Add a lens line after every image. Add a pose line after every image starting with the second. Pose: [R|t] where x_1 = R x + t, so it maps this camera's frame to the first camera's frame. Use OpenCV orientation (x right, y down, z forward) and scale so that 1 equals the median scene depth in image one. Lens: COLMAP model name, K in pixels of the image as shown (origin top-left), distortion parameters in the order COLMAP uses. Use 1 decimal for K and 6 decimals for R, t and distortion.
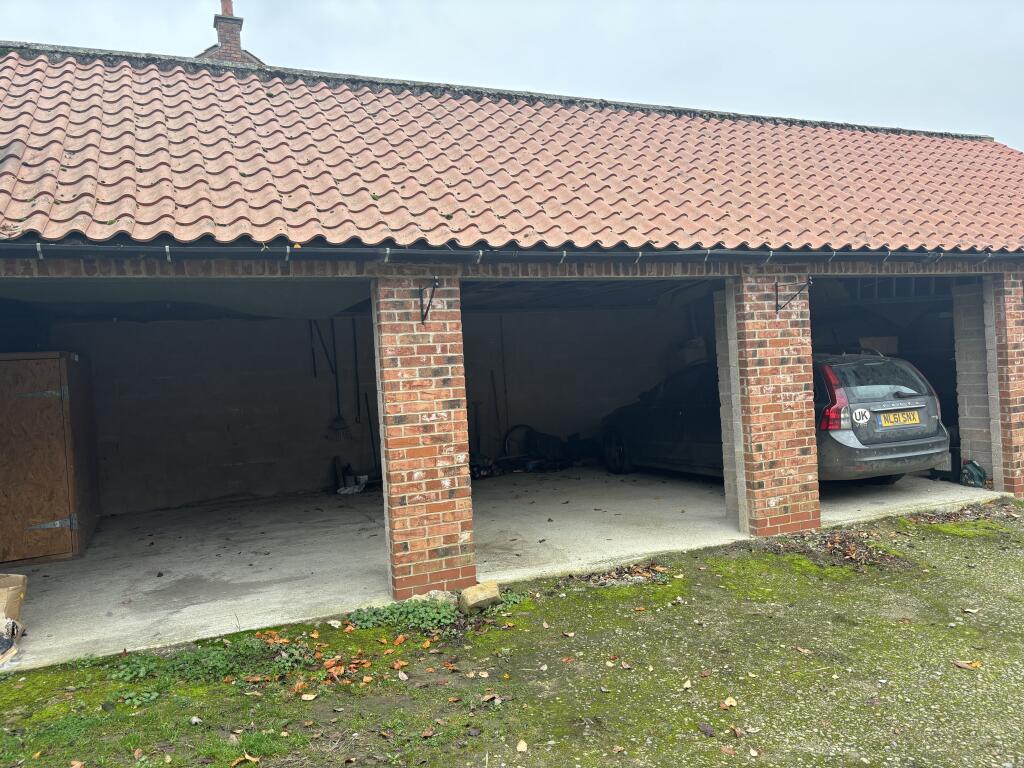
lens RADIAL K [[777.2, 0, 512.1], [0, 777.2, 382.2], [0, 0, 1]] dist [0.009666, 0.001859]
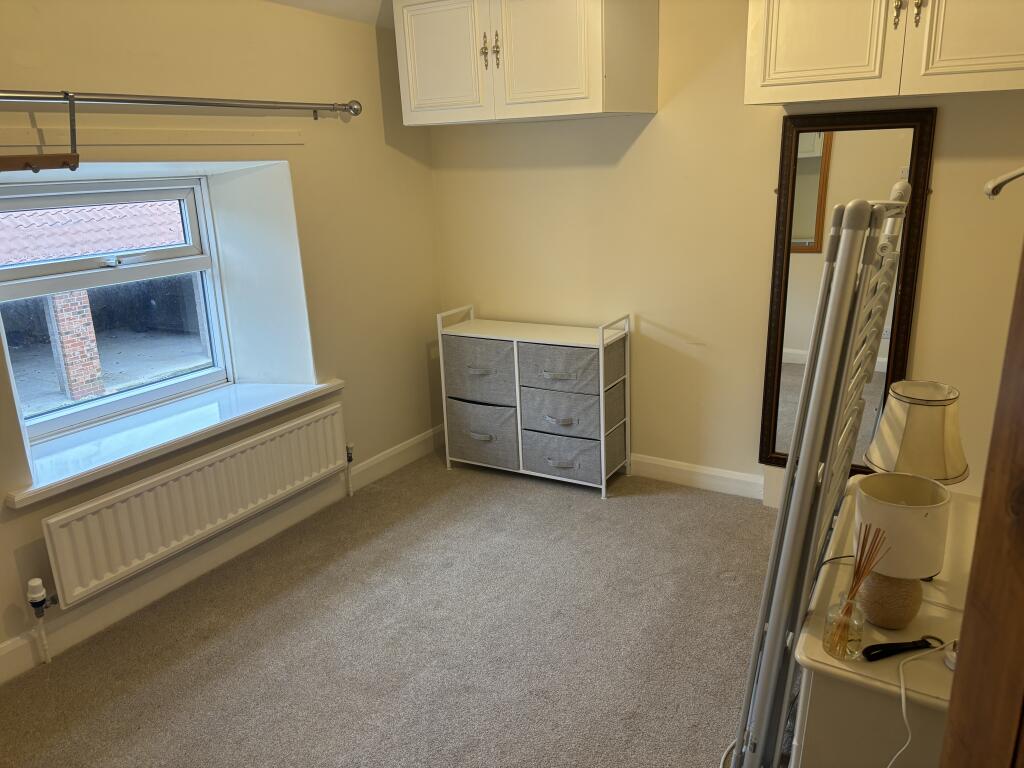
lens RADIAL K [[777.2, 0, 513.3], [0, 777.2, 382.3], [0, 0, 1]] dist [0.009666, 0.001859]
pose [[0.799518, -0.128887, 0.586651, -0.486329], [-0.019192, 0.970726, 0.239424, -0.428019], [-0.600336, -0.202682, 0.773639, -1.863512]]
